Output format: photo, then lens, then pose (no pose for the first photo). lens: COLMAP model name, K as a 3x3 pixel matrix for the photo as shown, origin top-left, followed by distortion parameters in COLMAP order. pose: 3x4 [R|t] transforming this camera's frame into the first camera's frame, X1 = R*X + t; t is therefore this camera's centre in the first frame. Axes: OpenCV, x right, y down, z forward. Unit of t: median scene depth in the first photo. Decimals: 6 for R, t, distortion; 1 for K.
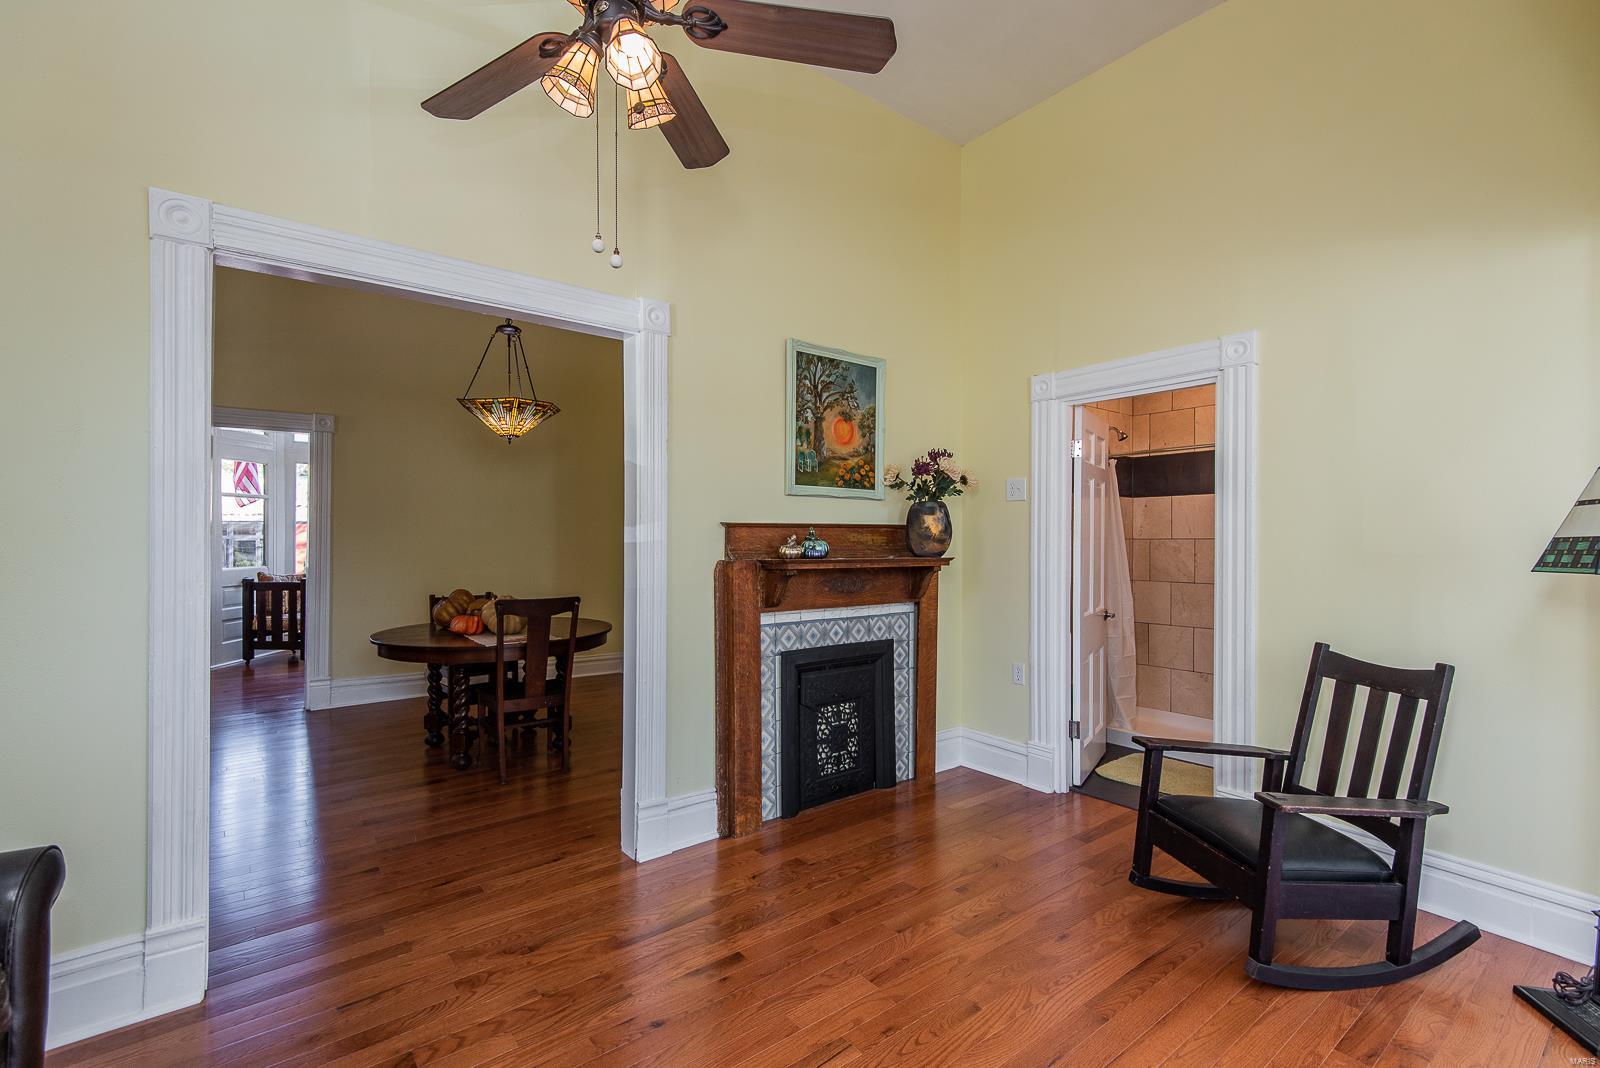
lens RADIAL K [[728.2, 0, 823.7], [0, 728.2, 541.4], [0, 0, 1]] dist [0.028100, -0.000143]
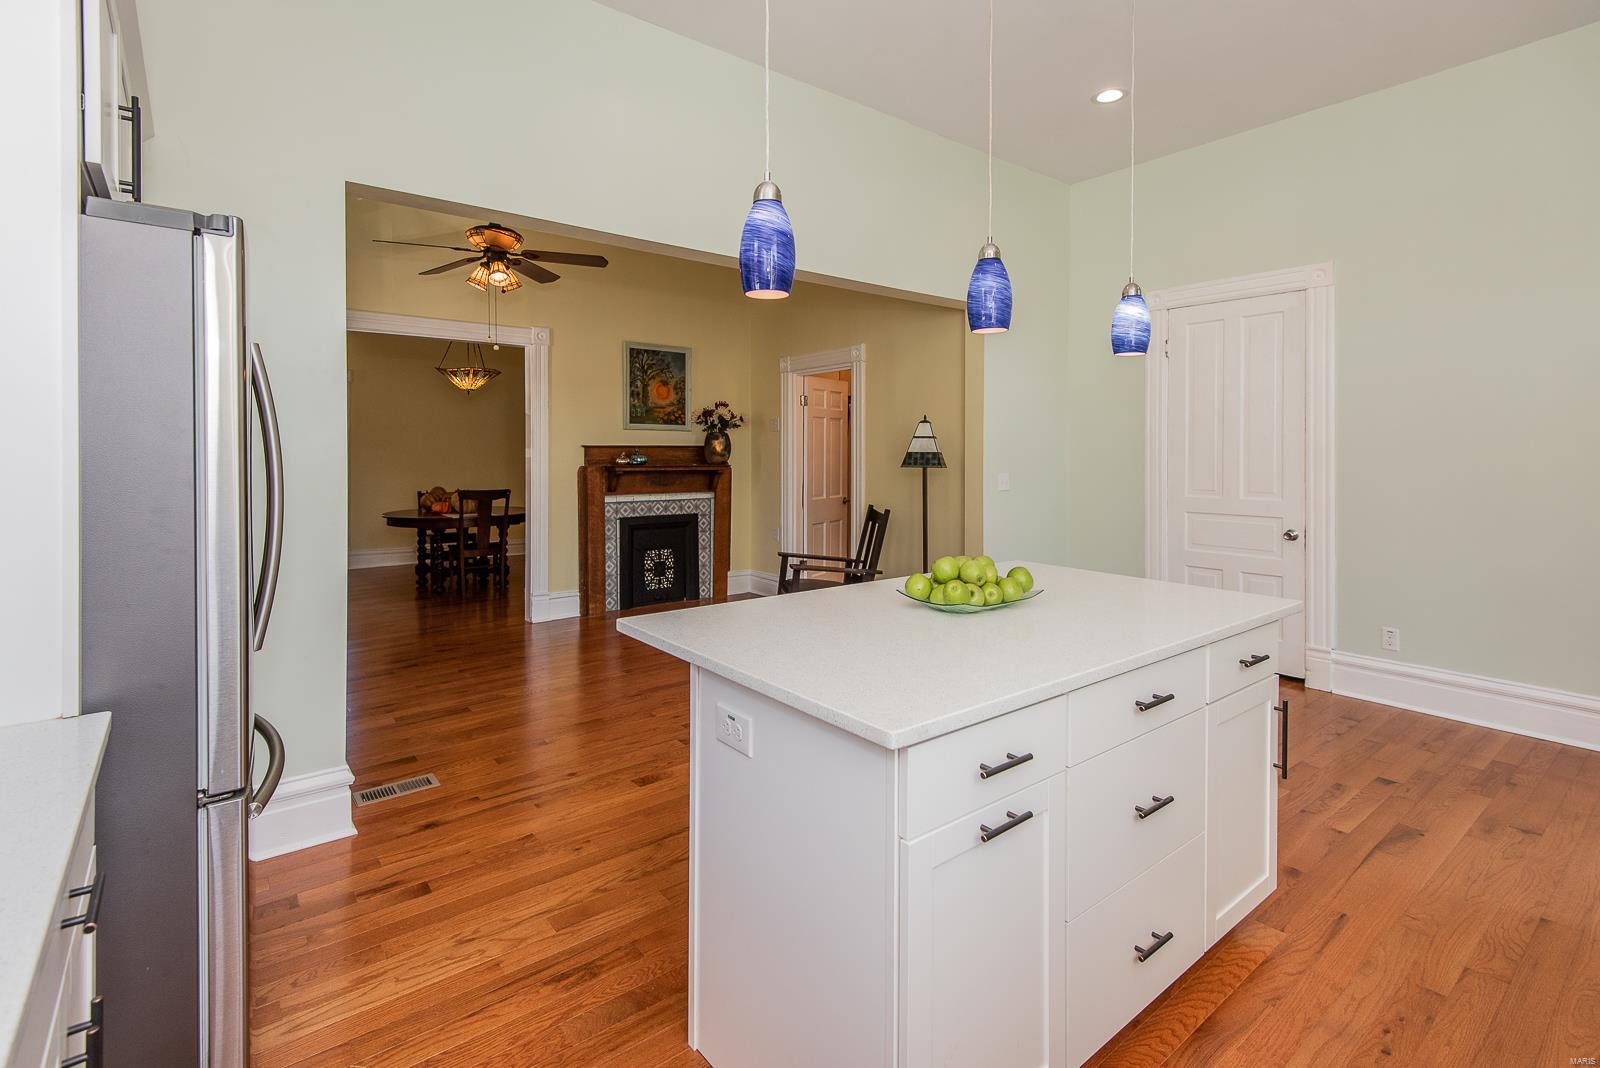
lens RADIAL K [[749.2, 0, 833.9], [0, 749.2, 461.4], [0, 0, 1]] dist [0.028527, -0.000549]
pose [[0.999785, -0.004323, 0.020266, 0.396338], [0.004224, 0.999979, 0.004932, 0.006667], [-0.020286, -0.004845, 0.999782, -0.783551]]
